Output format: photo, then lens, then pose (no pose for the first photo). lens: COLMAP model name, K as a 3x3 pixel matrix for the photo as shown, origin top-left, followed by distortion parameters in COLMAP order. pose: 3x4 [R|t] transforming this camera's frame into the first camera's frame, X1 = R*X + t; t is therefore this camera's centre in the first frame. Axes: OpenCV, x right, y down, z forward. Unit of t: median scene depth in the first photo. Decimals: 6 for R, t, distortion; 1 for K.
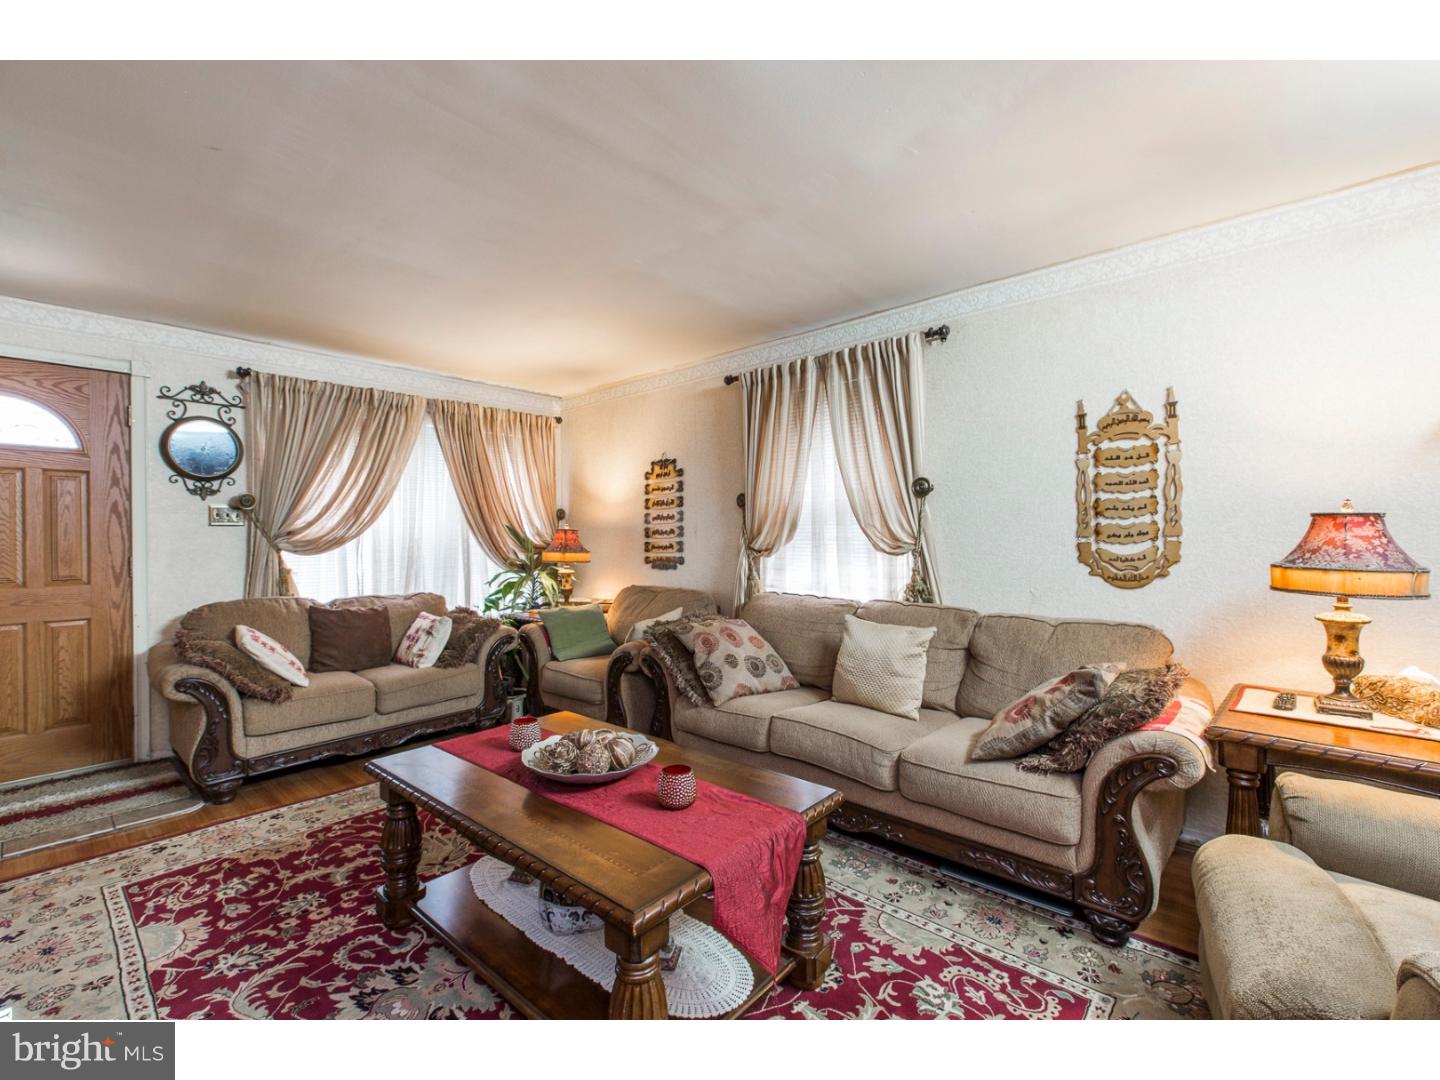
lens RADIAL K [[635.8, 0, 723.4], [0, 635.8, 538.0], [0, 0, 1]] dist [-0.001100, -0.000779]
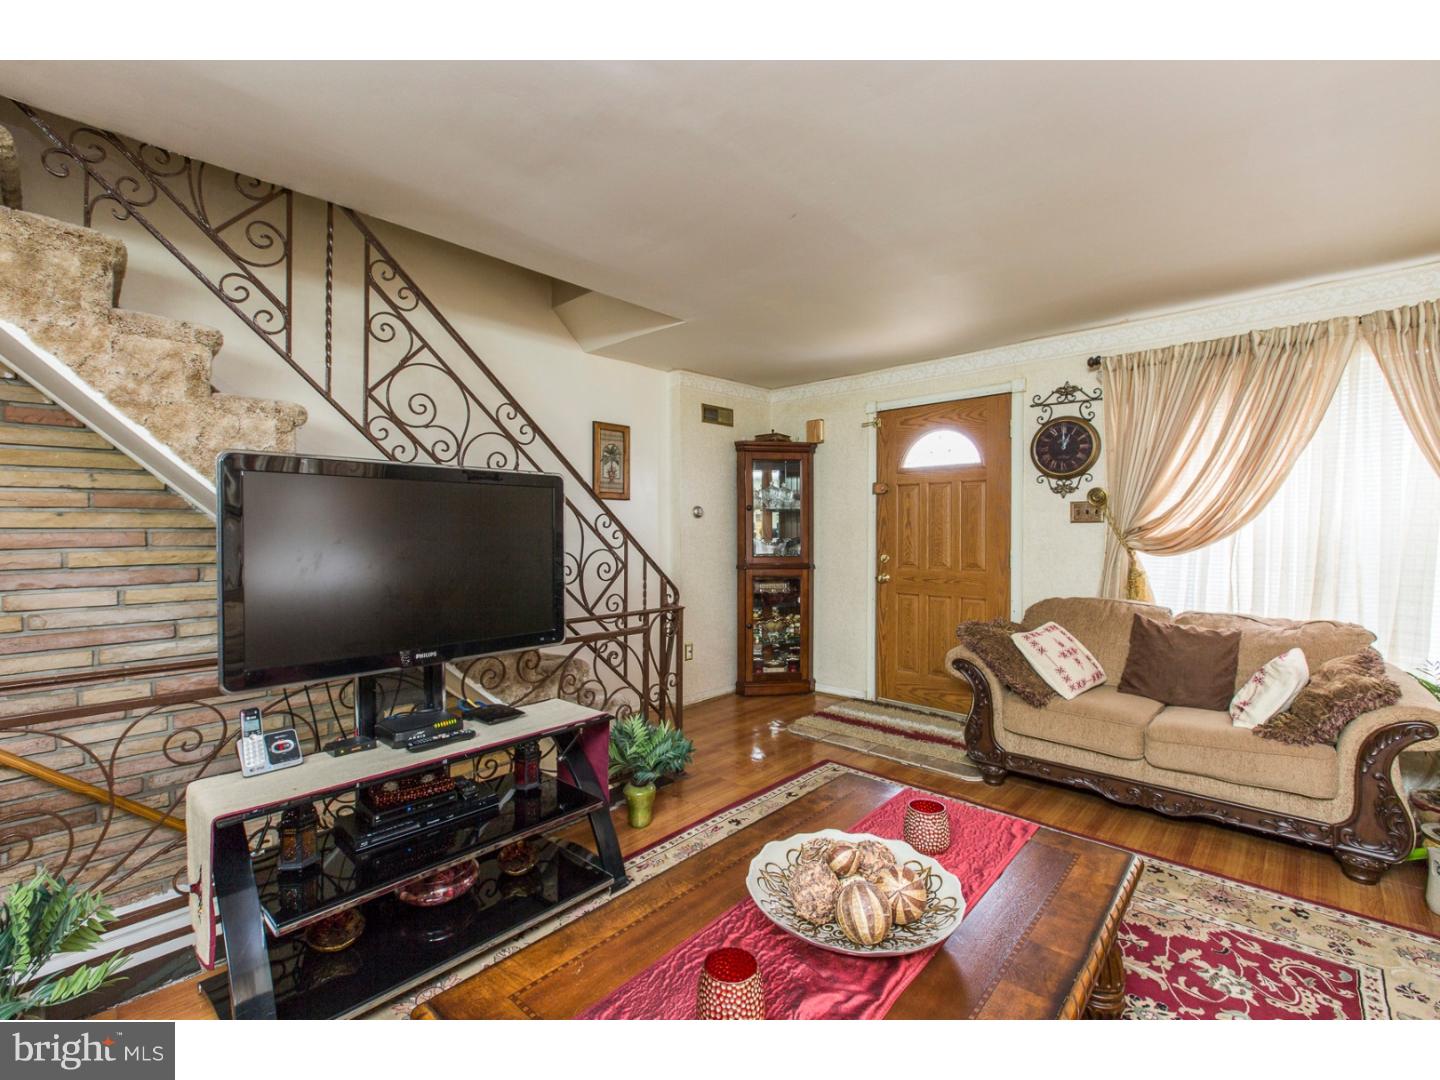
lens RADIAL K [[635.8, 0, 723.4], [0, 635.8, 538.0], [0, 0, 1]] dist [-0.001100, -0.000779]
pose [[-0.015749, 0.015589, -0.999754, 0.218339], [-0.002723, 0.999874, 0.015634, -0.008714], [0.999872, 0.002969, -0.015705, 0.457803]]
